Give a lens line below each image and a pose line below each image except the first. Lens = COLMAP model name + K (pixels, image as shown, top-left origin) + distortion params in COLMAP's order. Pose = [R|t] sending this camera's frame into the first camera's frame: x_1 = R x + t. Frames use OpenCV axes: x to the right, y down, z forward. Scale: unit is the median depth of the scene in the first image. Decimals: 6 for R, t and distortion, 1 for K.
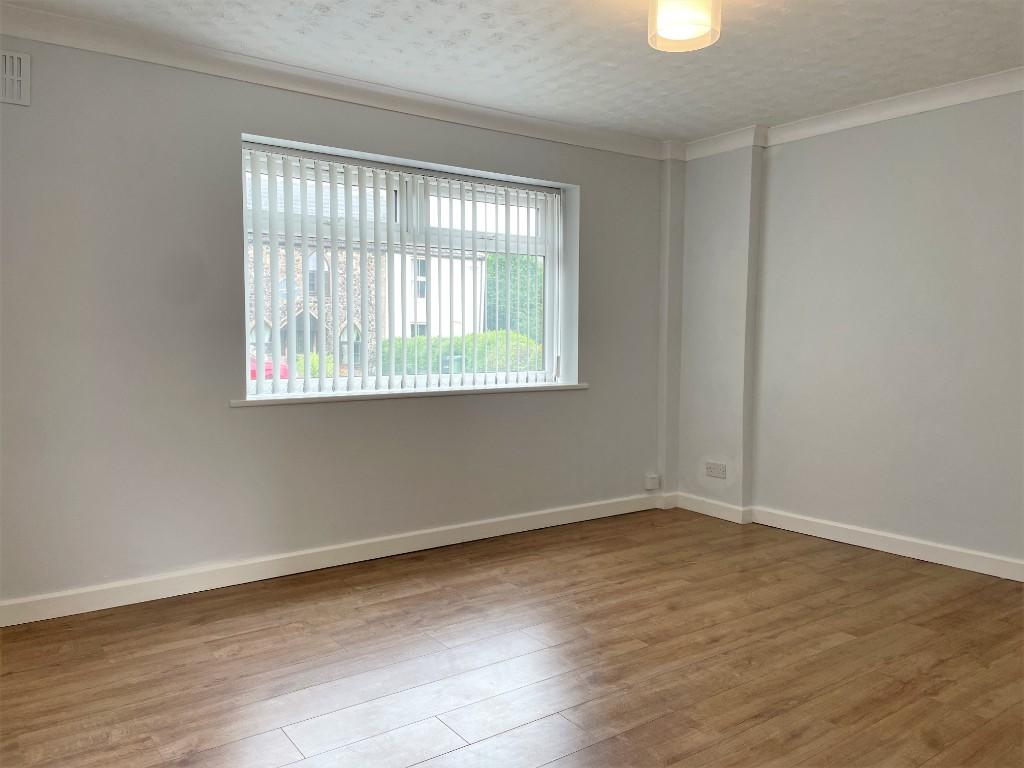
lens RADIAL K [[788.0, 0, 512.0], [0, 788.0, 386.8], [0, 0, 1]] dist [0.084828, -0.051118]
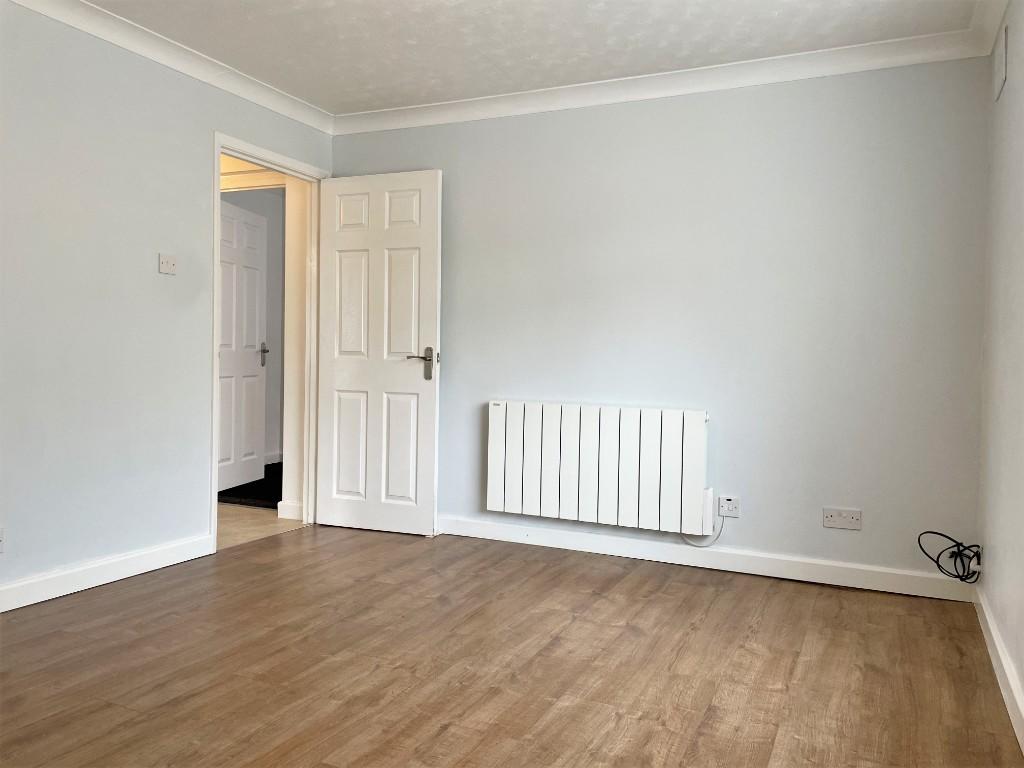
lens RADIAL K [[788.0, 0, 514.0], [0, 788.0, 379.9], [0, 0, 1]] dist [0.084828, -0.051118]
pose [[-0.877752, -0.002169, -0.479111, 0.374775], [-0.049918, 0.994961, 0.086948, -0.062376], [0.476508, 0.100235, -0.873438, 1.734384]]
